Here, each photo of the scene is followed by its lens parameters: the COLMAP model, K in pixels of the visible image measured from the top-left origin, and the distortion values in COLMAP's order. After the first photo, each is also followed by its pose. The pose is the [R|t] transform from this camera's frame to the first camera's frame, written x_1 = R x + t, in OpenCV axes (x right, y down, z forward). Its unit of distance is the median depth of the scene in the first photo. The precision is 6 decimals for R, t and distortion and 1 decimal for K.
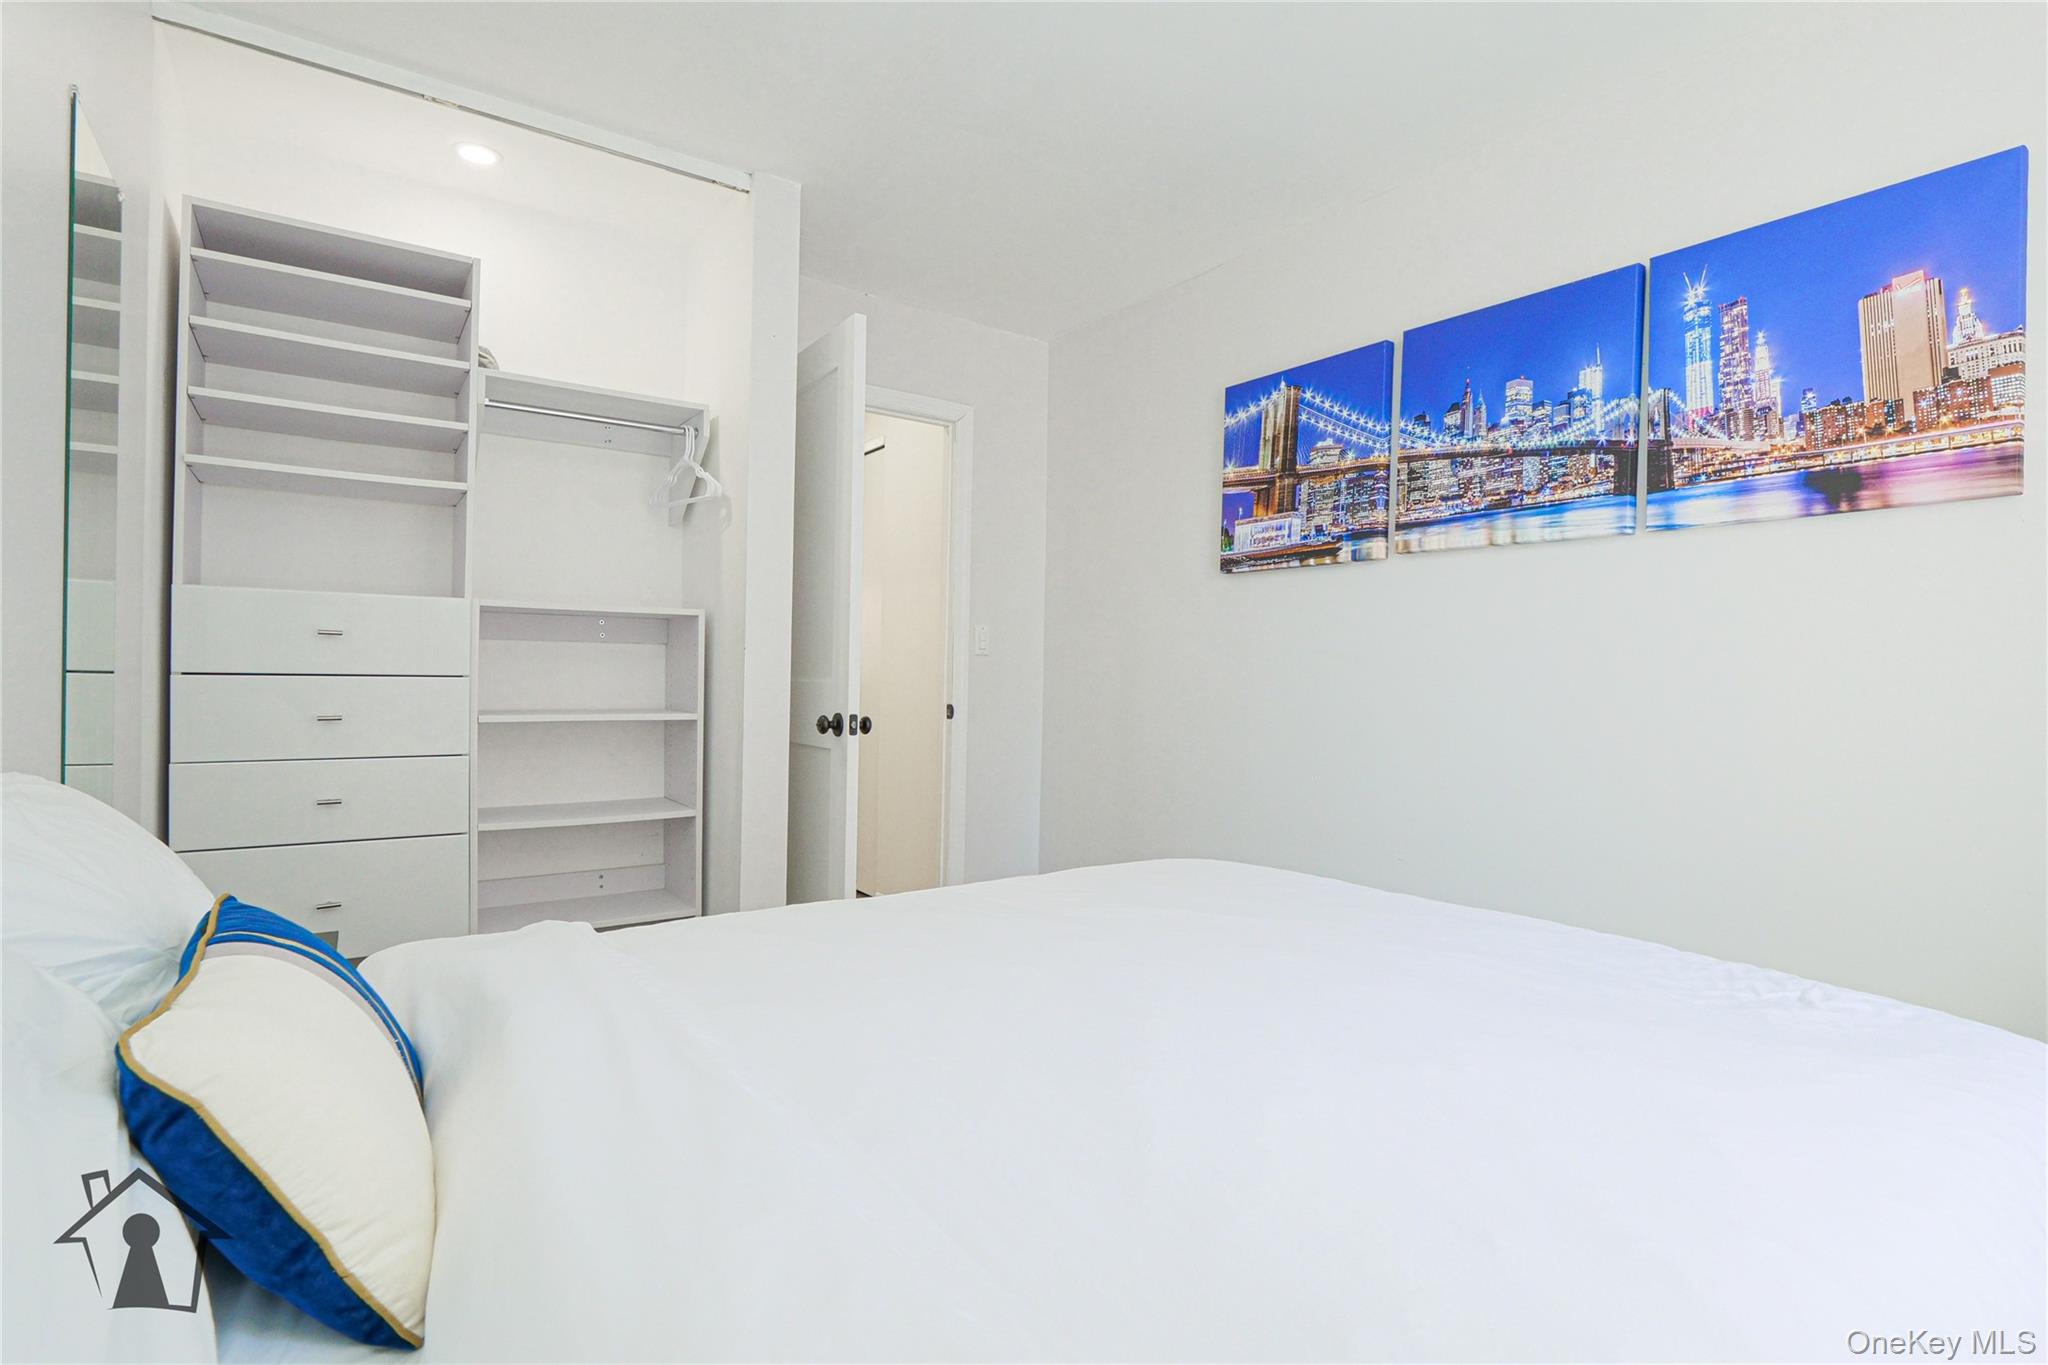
lens RADIAL K [[995.6, 0, 1024.0], [0, 995.6, 682.5], [0, 0, 1]] dist [-0.014091, -0.000669]
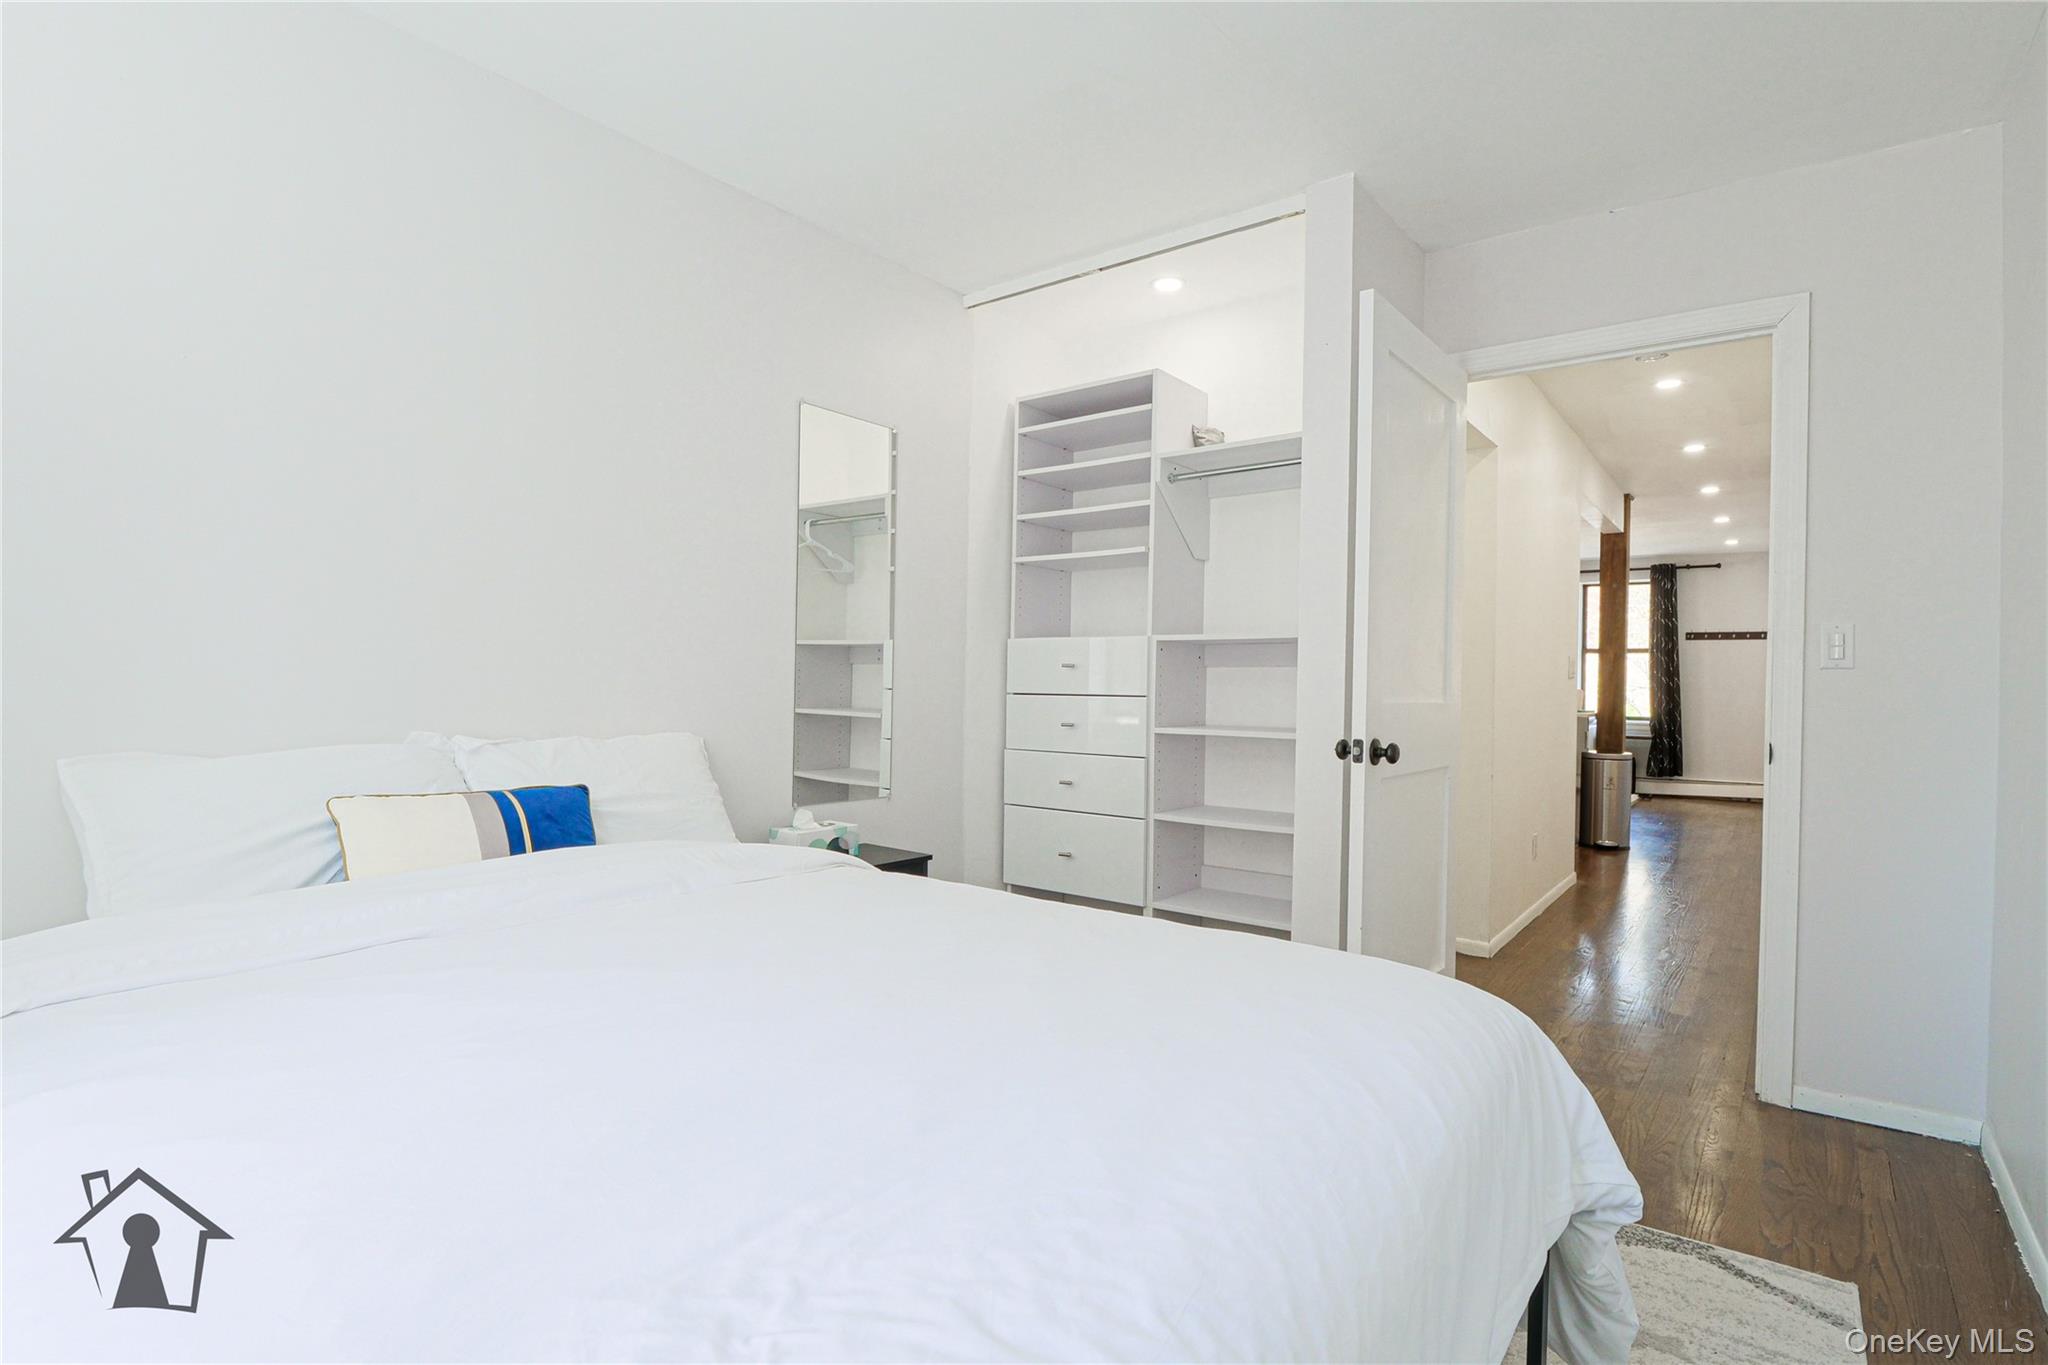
lens RADIAL K [[1006.9, 0, 1028.6], [0, 1006.9, 685.3], [0, 0, 1]] dist [0.000599, -0.009122]
pose [[0.301630, -0.009195, -0.953381, 0.627355], [-0.015032, 0.999783, -0.014398, 0.000511], [0.953306, 0.018674, 0.301427, 0.457088]]
